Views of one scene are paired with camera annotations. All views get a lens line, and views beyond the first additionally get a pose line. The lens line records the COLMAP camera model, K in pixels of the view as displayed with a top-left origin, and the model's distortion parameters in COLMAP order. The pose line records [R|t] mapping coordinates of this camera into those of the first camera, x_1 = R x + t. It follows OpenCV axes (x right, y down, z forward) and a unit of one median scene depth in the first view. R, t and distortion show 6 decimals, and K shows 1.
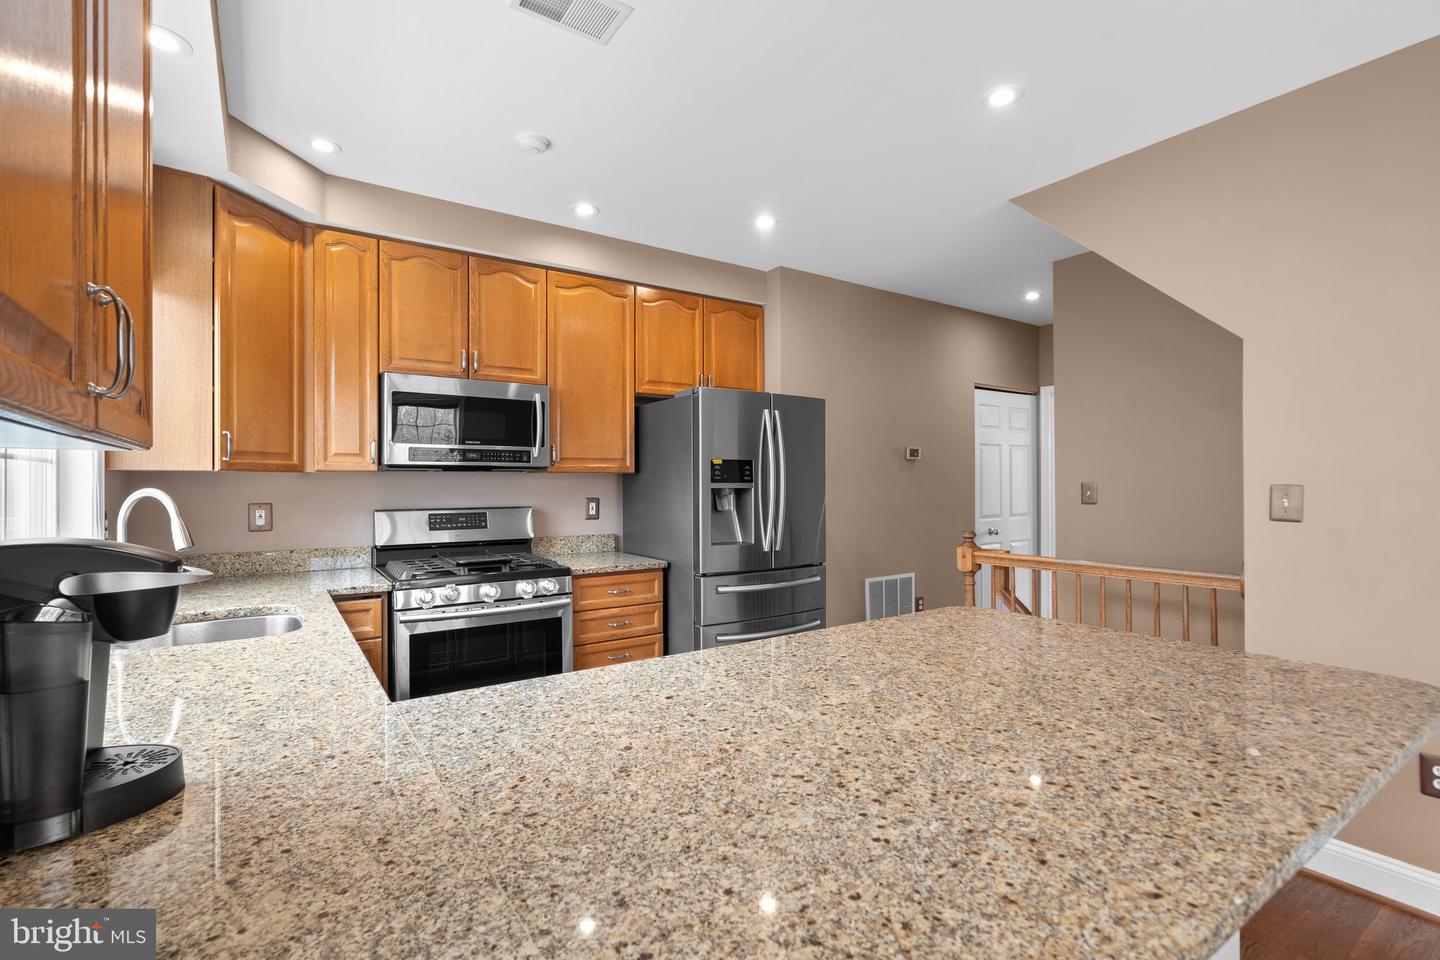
lens RADIAL K [[661.2, 0, 697.3], [0, 661.2, 476.3], [0, 0, 1]] dist [-0.008760, 0.002362]
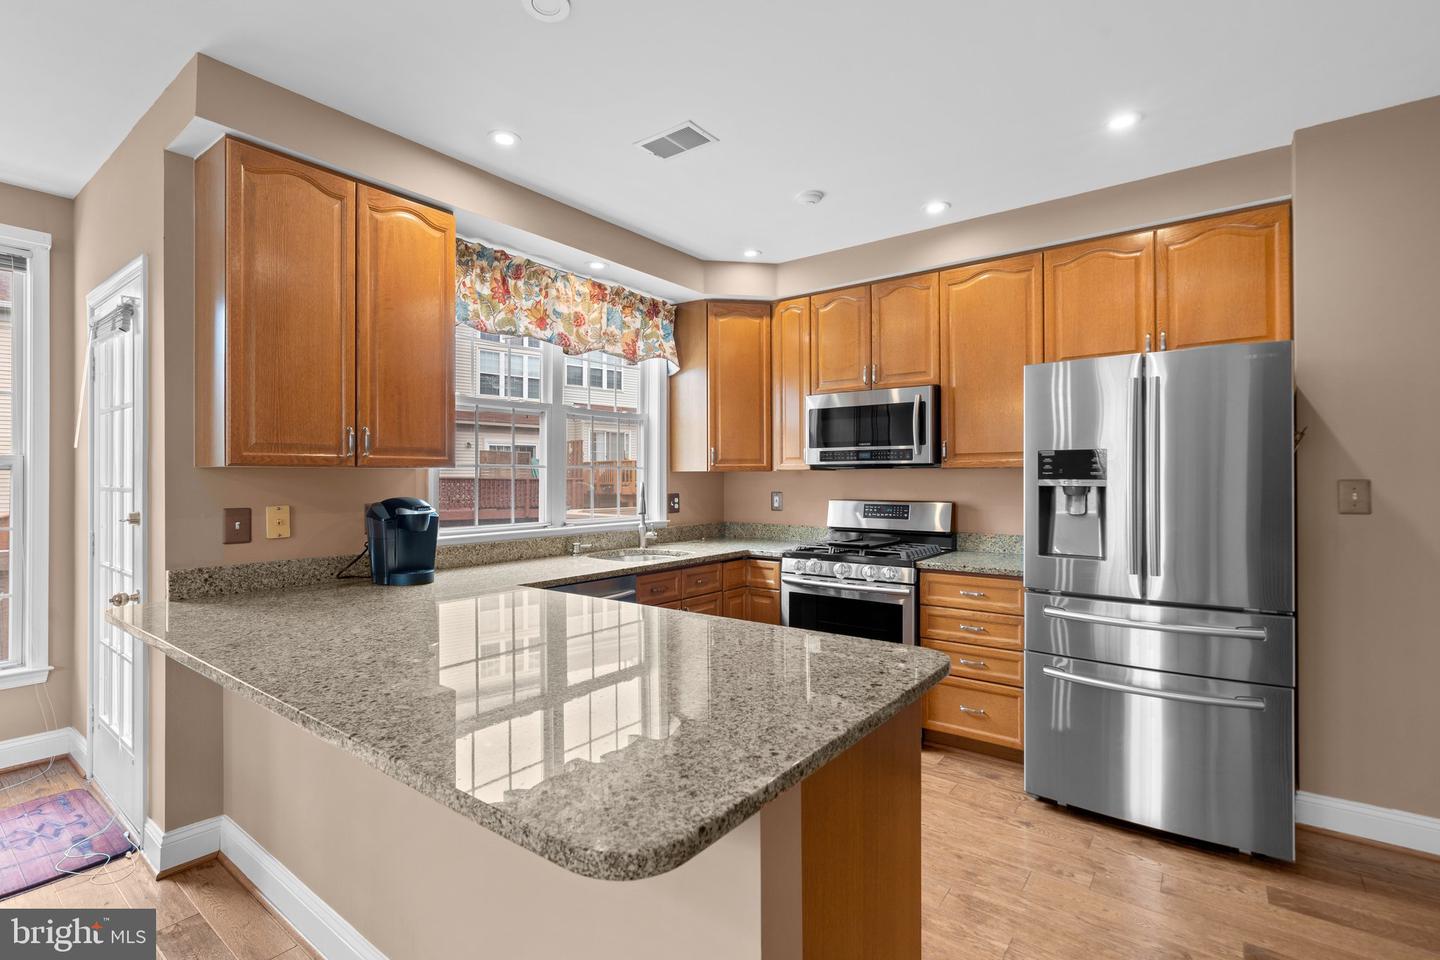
lens RADIAL K [[661.2, 0, 718.8], [0, 661.2, 469.4], [0, 0, 1]] dist [-0.008760, 0.002362]
pose [[0.336019, -0.010363, -0.941798, 0.651563], [0.010108, 0.999922, -0.007396, -0.000369], [0.941801, -0.007034, 0.336097, 0.341181]]
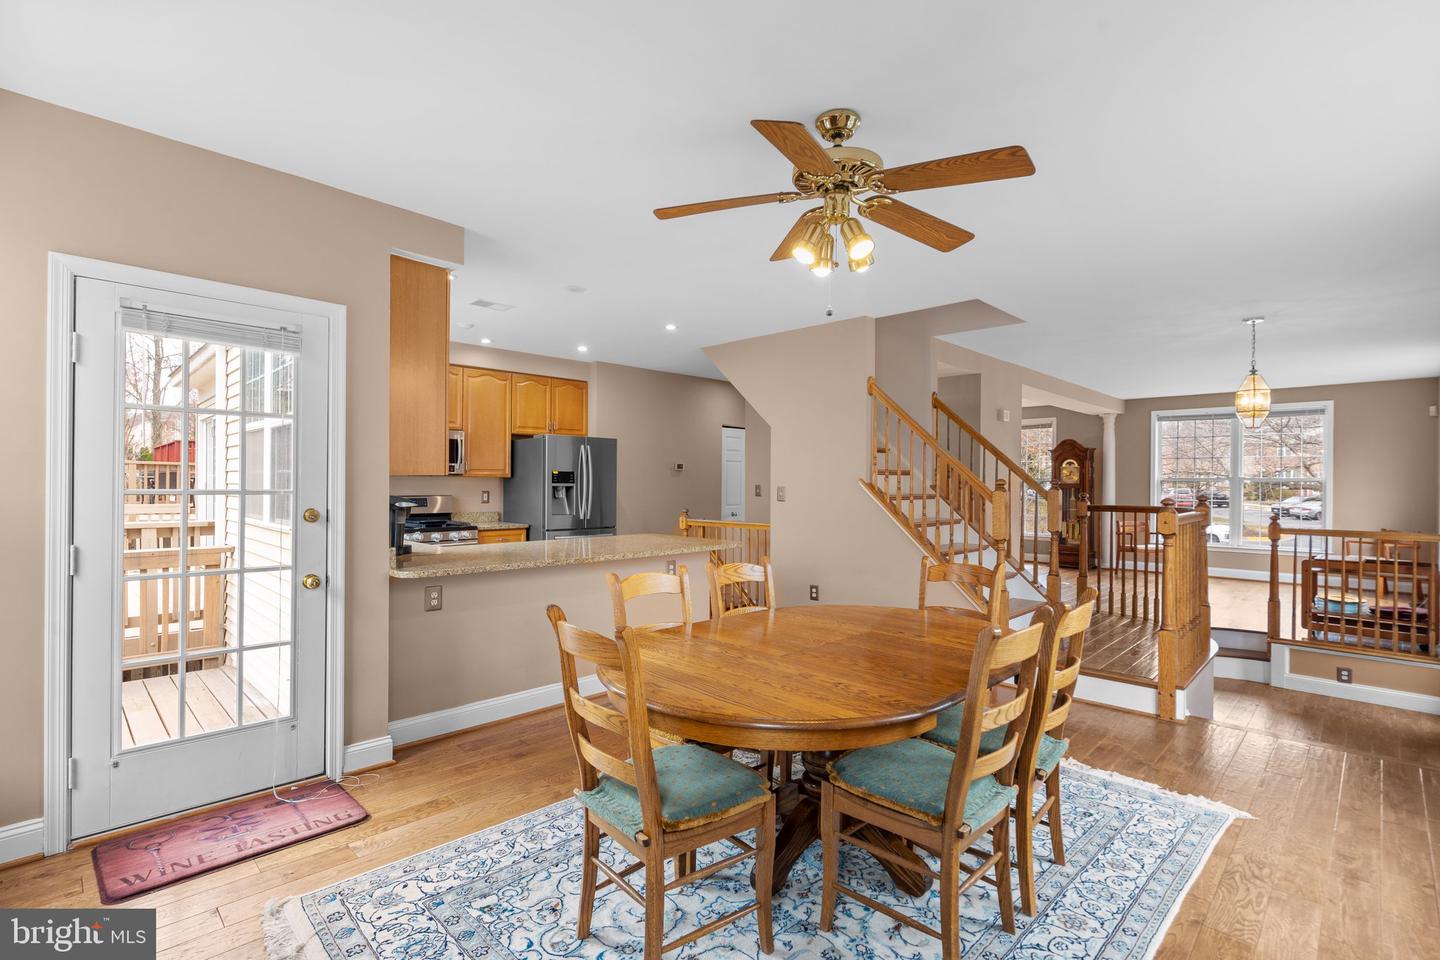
lens RADIAL K [[661.2, 0, 712.7], [0, 661.2, 483.0], [0, 0, 1]] dist [-0.008760, 0.002362]
pose [[0.977008, 0.009347, 0.212998, 0.068752], [-0.011740, 0.999881, 0.009972, -0.016117], [-0.212879, -0.012243, 0.977002, -1.007882]]
